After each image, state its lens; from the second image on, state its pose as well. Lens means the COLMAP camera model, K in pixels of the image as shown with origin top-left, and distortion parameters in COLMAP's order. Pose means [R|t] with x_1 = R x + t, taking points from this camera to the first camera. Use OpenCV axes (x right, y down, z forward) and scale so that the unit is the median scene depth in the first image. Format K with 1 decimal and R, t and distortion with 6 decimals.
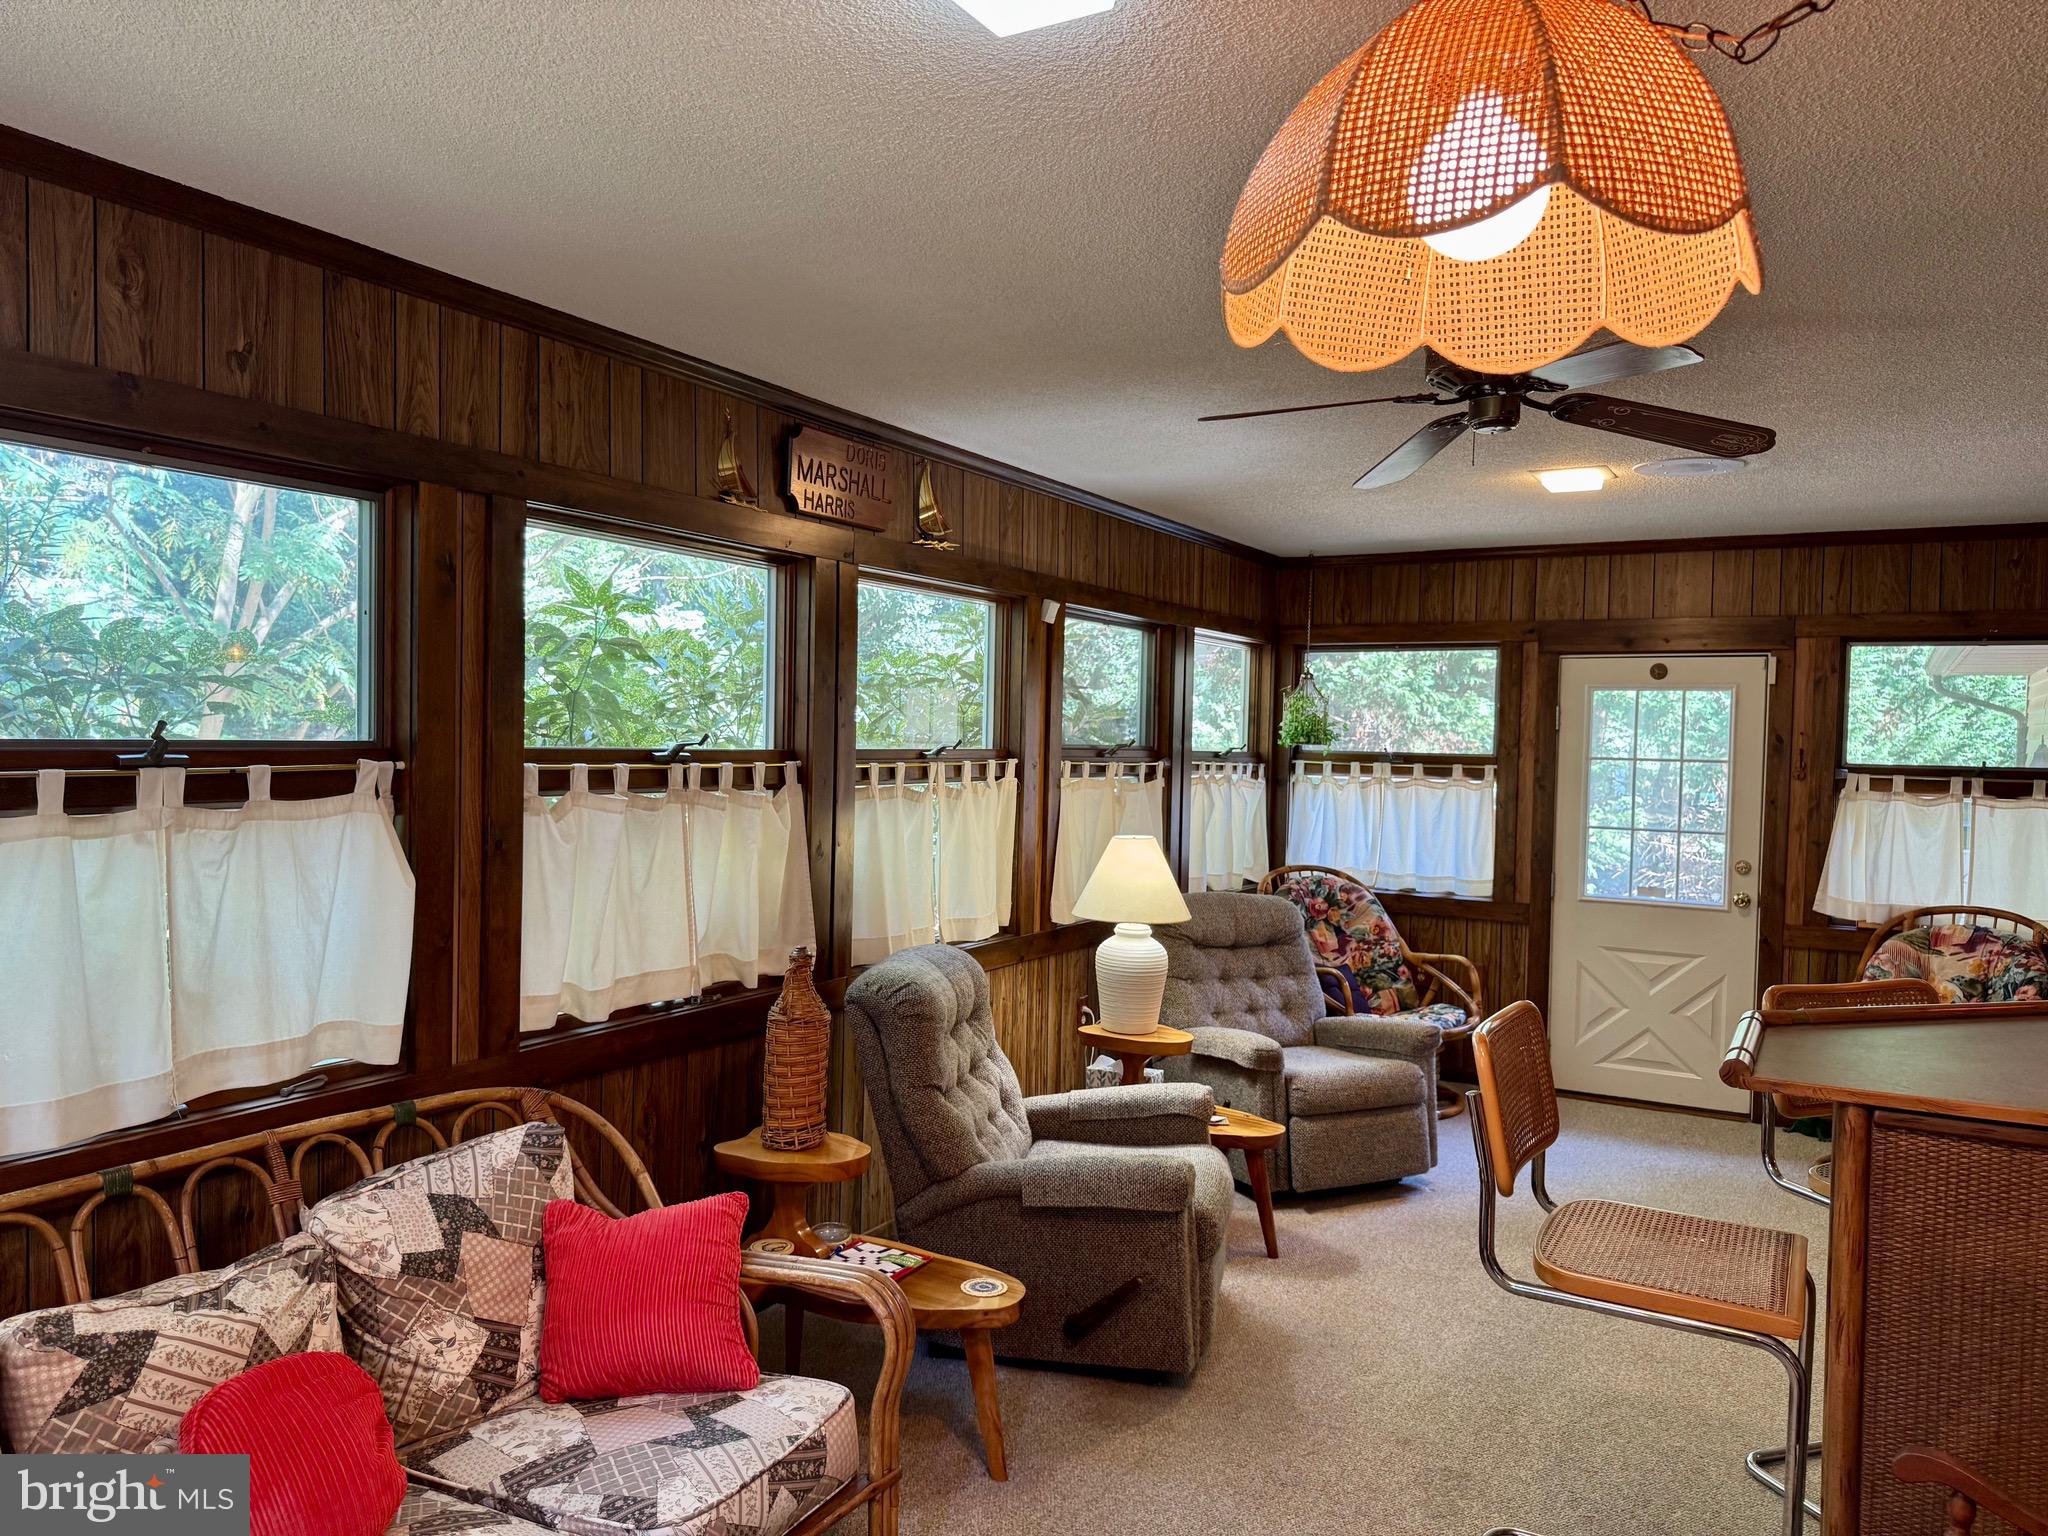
lens RADIAL K [[1451.7, 0, 1024.0], [0, 1451.7, 768.0], [0, 0, 1]] dist [0.002016, -0.001587]
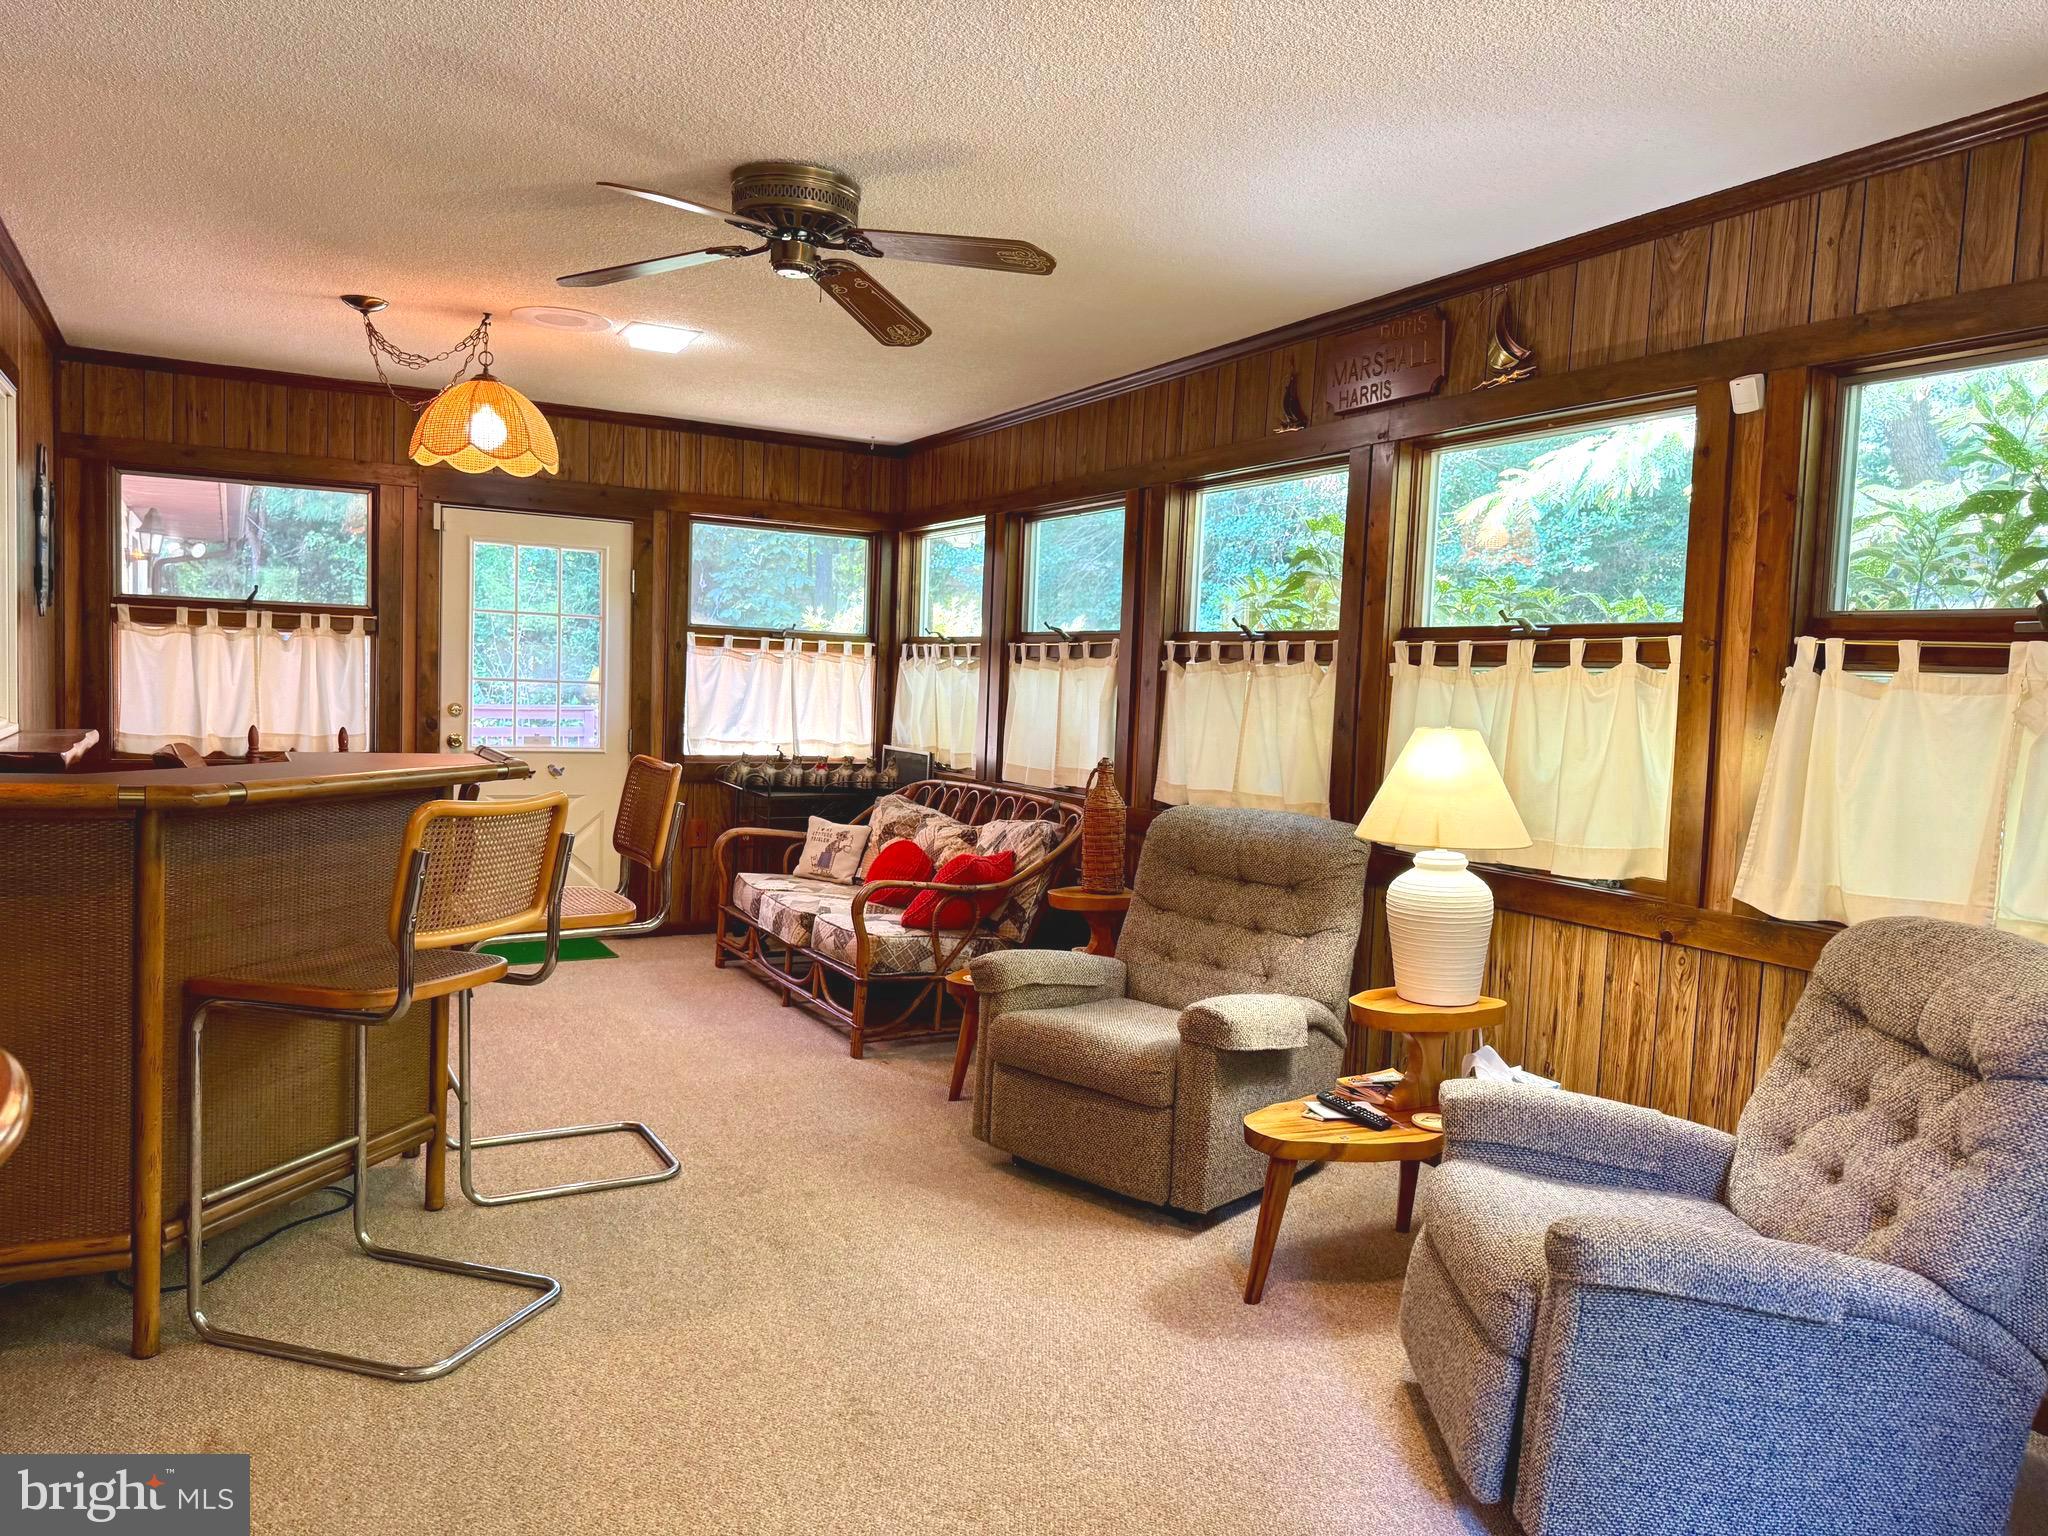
lens RADIAL K [[1451.7, 0, 1024.0], [0, 1451.7, 768.0], [0, 0, 1]] dist [0.002016, -0.001587]
pose [[-0.543419, 0.085110, -0.835136, 0.988459], [0.004266, 0.995114, 0.098638, -0.019431], [0.839451, 0.050039, -0.541127, 1.514984]]
